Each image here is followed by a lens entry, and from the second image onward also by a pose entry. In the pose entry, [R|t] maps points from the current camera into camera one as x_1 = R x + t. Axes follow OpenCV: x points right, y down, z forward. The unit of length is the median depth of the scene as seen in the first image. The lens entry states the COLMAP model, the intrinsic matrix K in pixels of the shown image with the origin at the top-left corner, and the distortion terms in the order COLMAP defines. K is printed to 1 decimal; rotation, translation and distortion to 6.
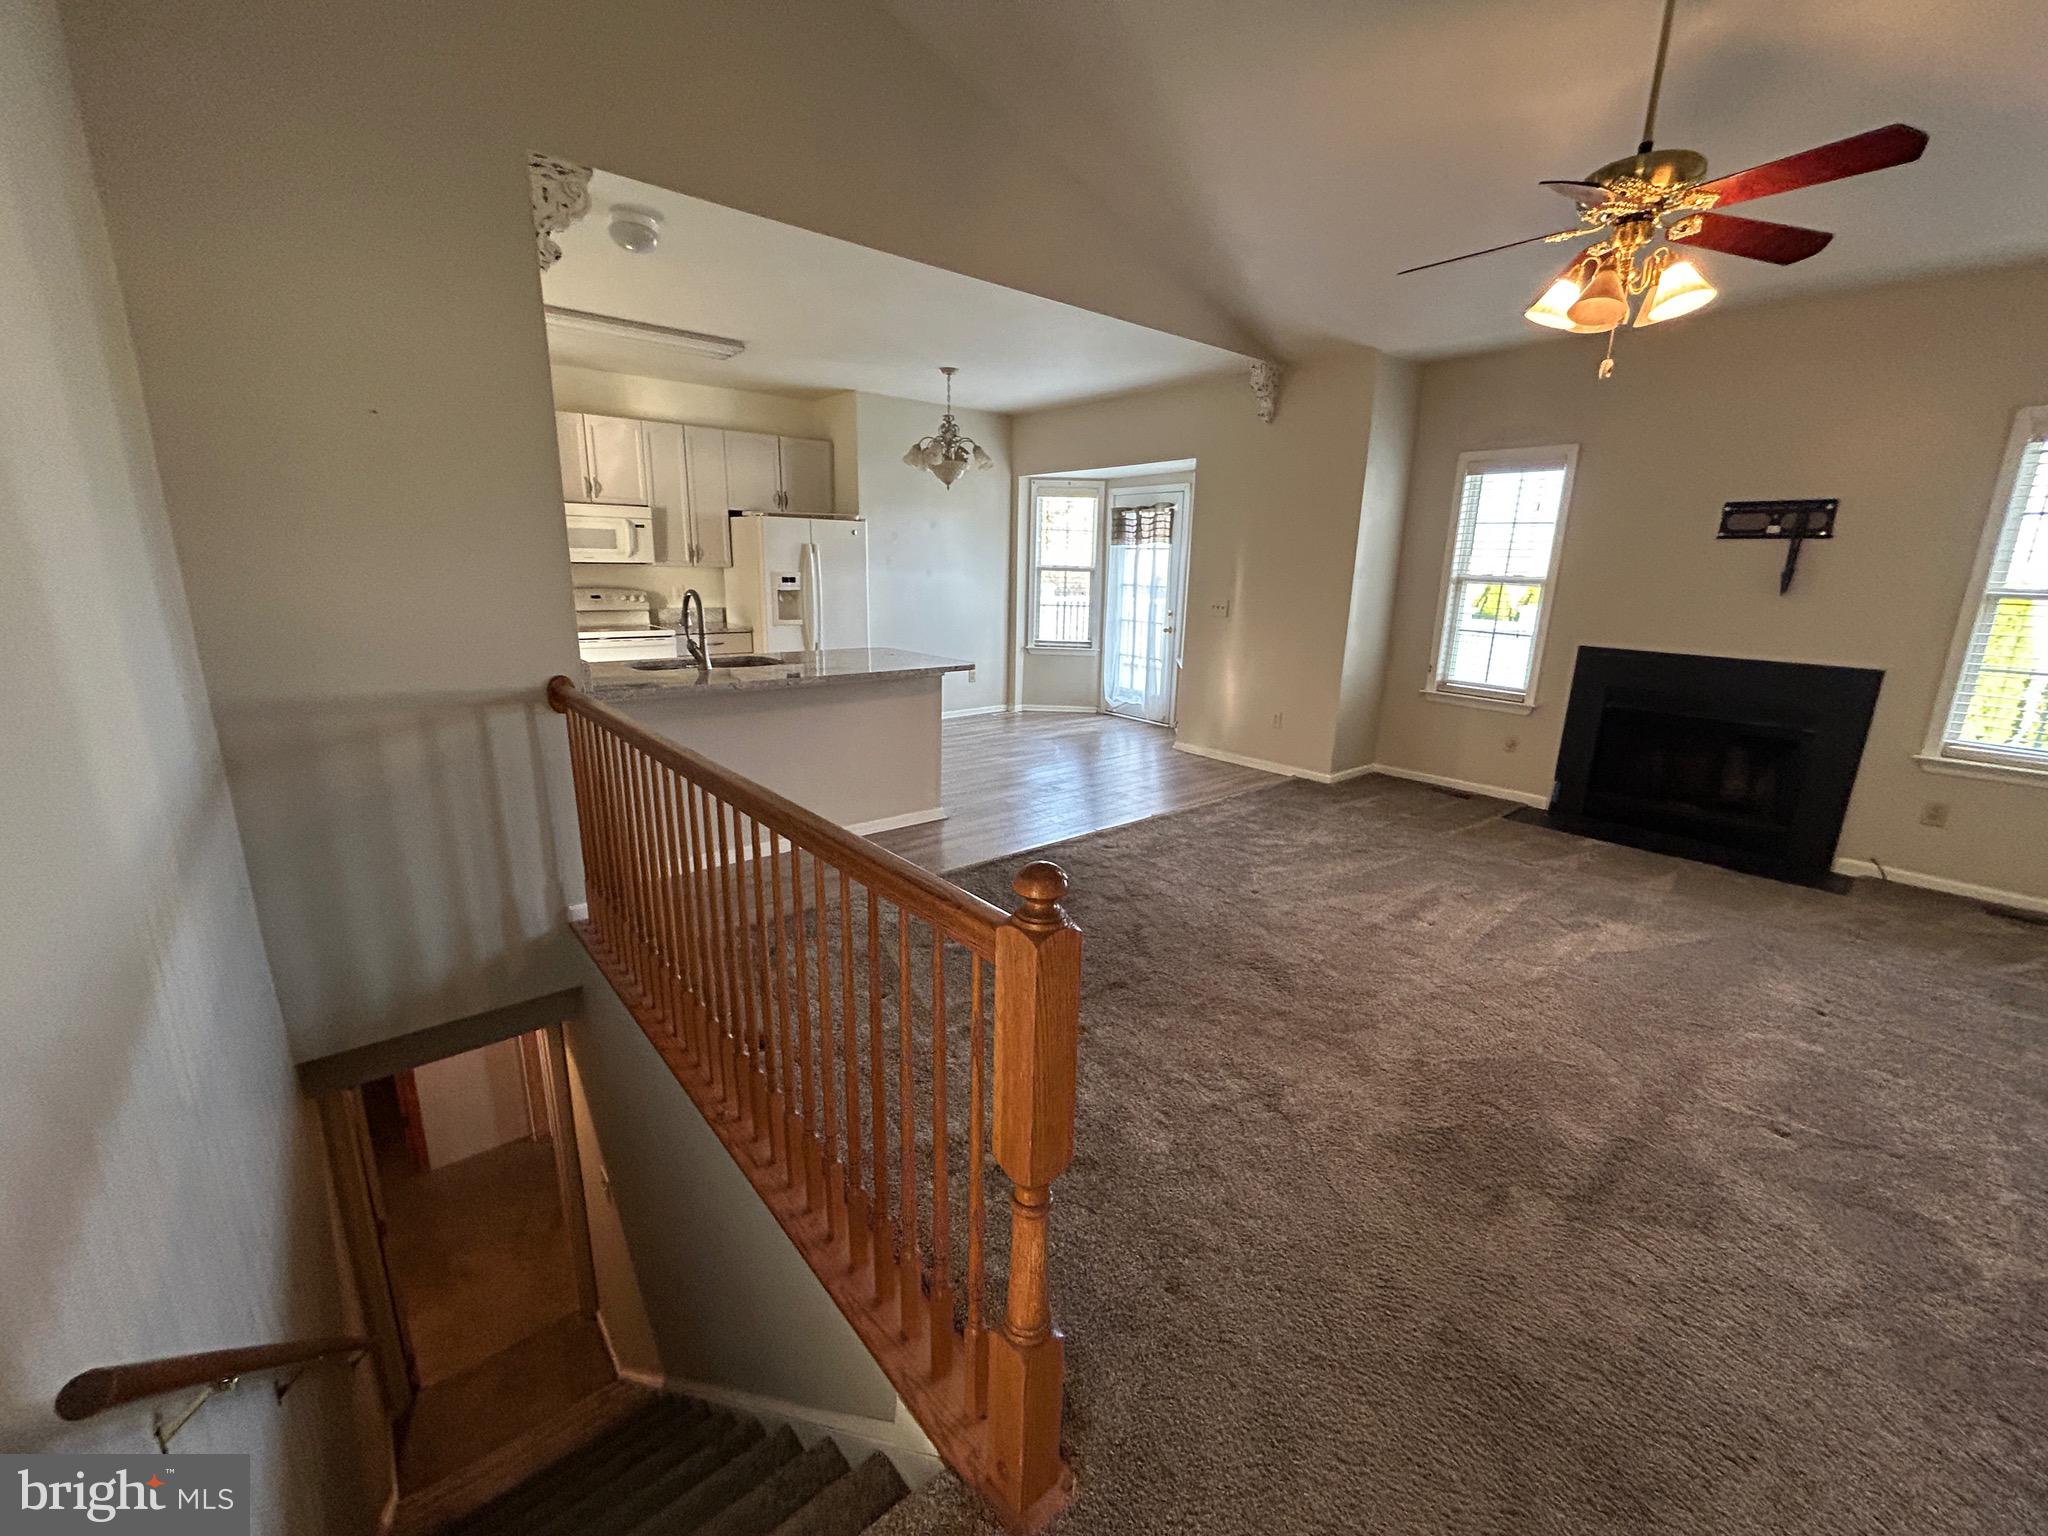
lens RADIAL K [[826.6, 0, 1024.0], [0, 826.6, 768.0], [0, 0, 1]] dist [0.000227, 0.000149]
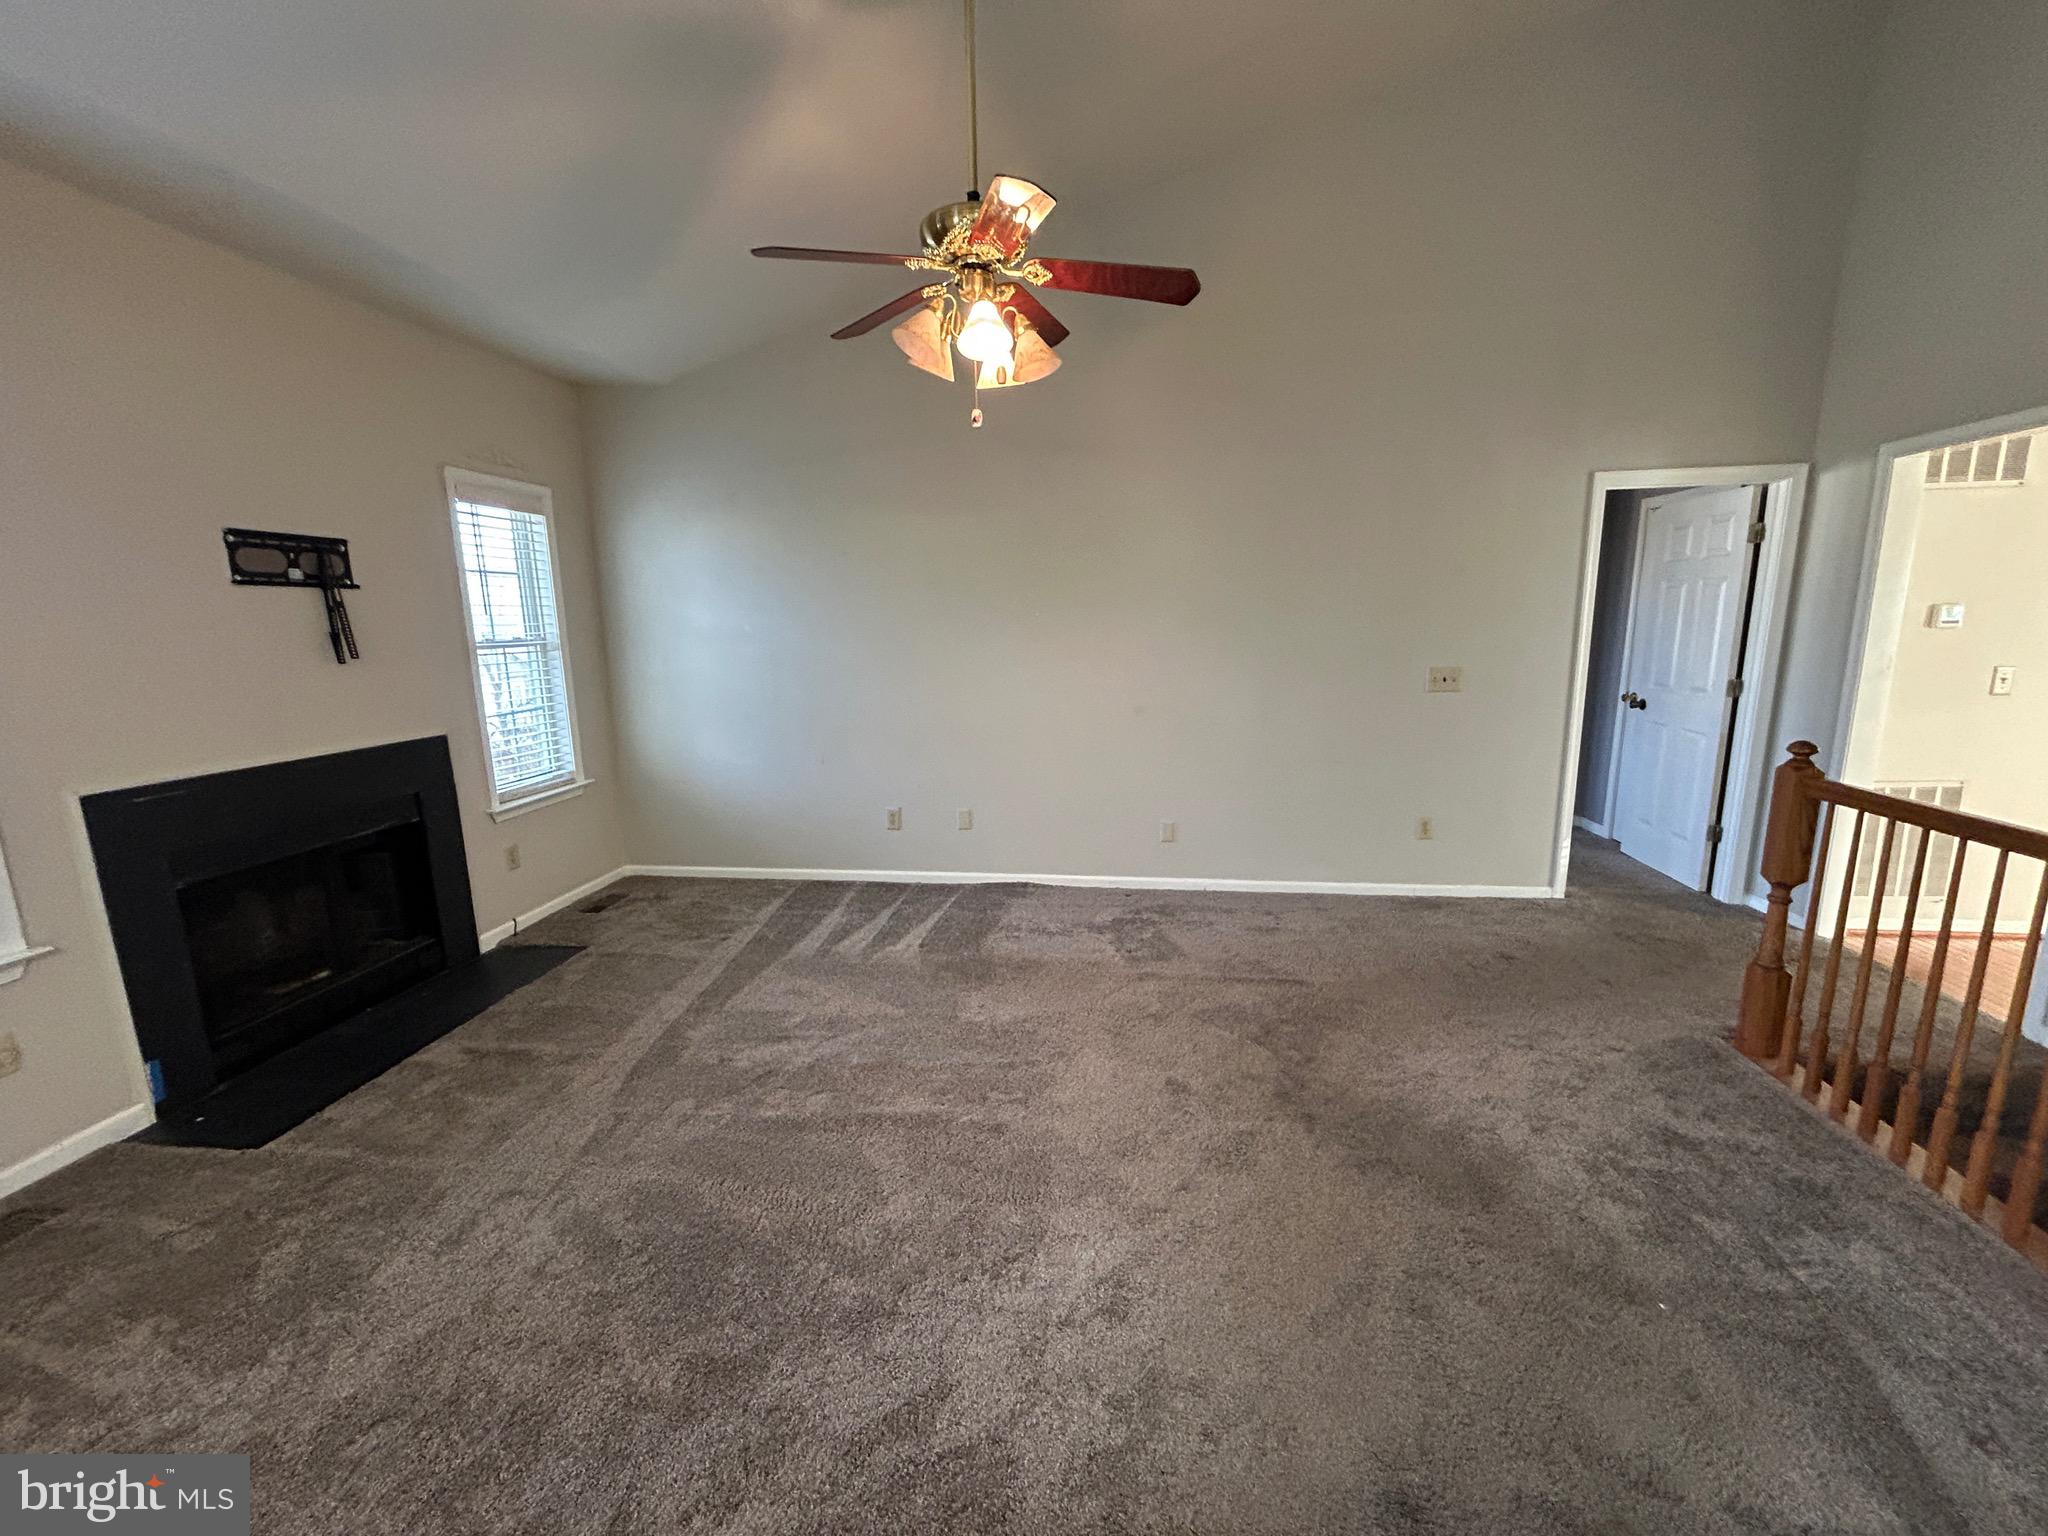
lens RADIAL K [[826.6, 0, 1024.0], [0, 826.6, 768.0], [0, 0, 1]] dist [0.000227, 0.000149]
pose [[-0.675289, -0.142732, 0.723610, -0.035183], [0.182013, 0.918503, 0.351033, -0.191144], [-0.714741, 0.368756, -0.594276, 0.730769]]
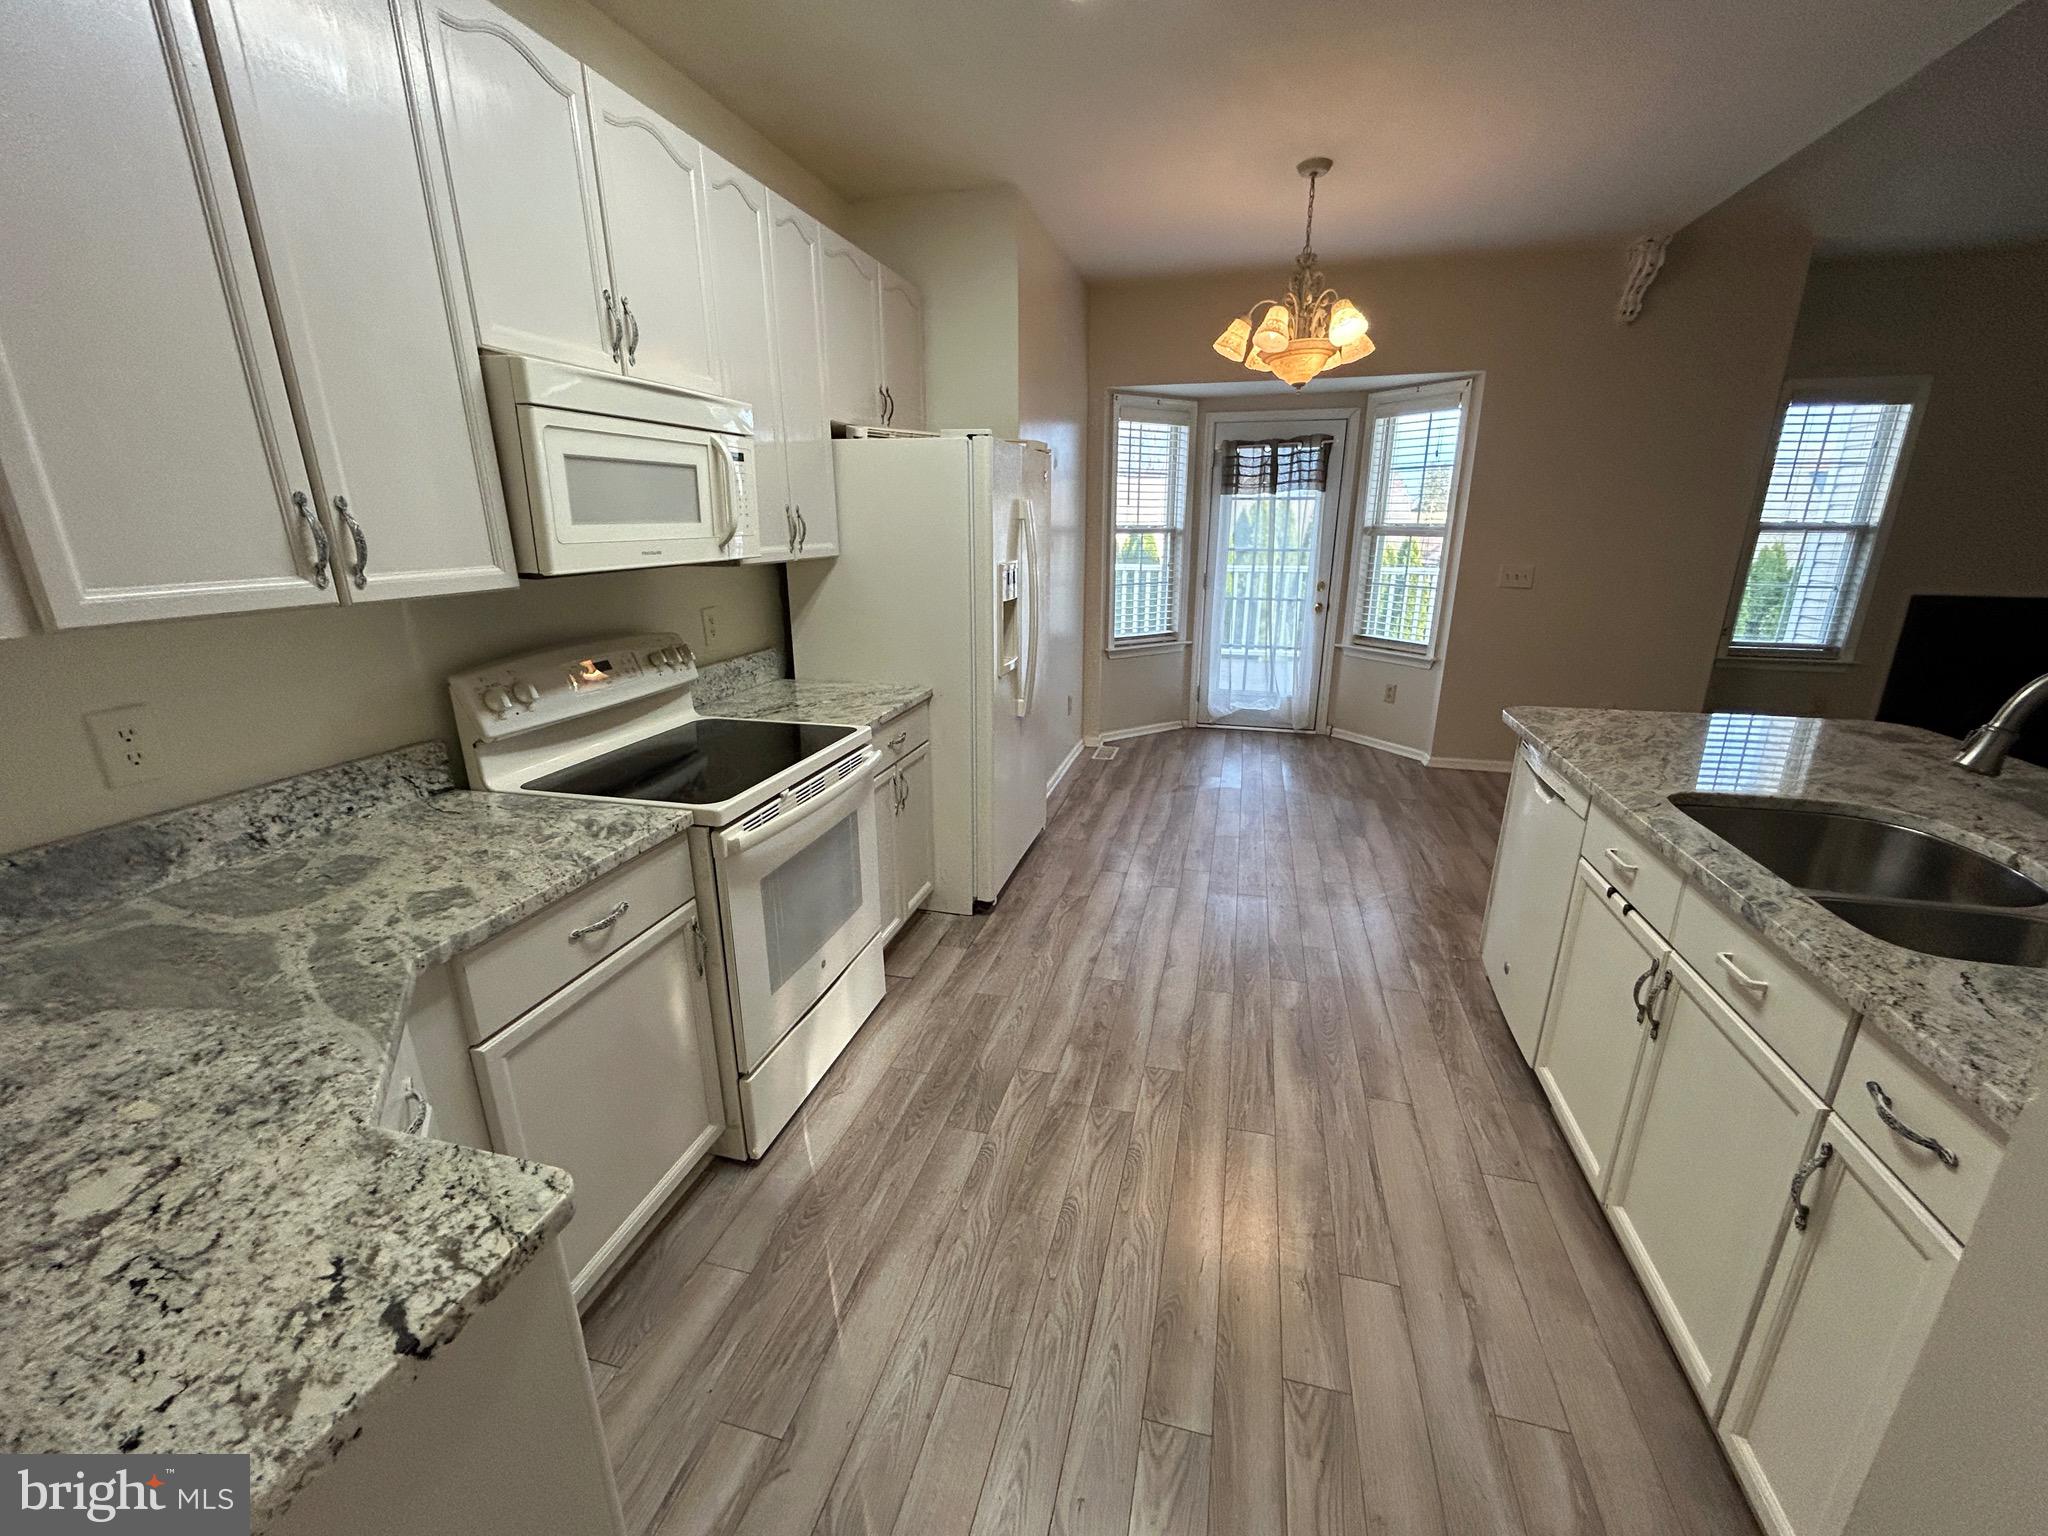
lens RADIAL K [[829.8, 0, 1030.0], [0, 829.8, 768.5], [0, 0, 1]] dist [-0.000680, 0.000064]
pose [[0.812671, -0.193689, 0.549591, -0.585743], [0.162586, 0.981056, 0.105333, -0.178710], [-0.559581, 0.003755, 0.828767, 0.639221]]
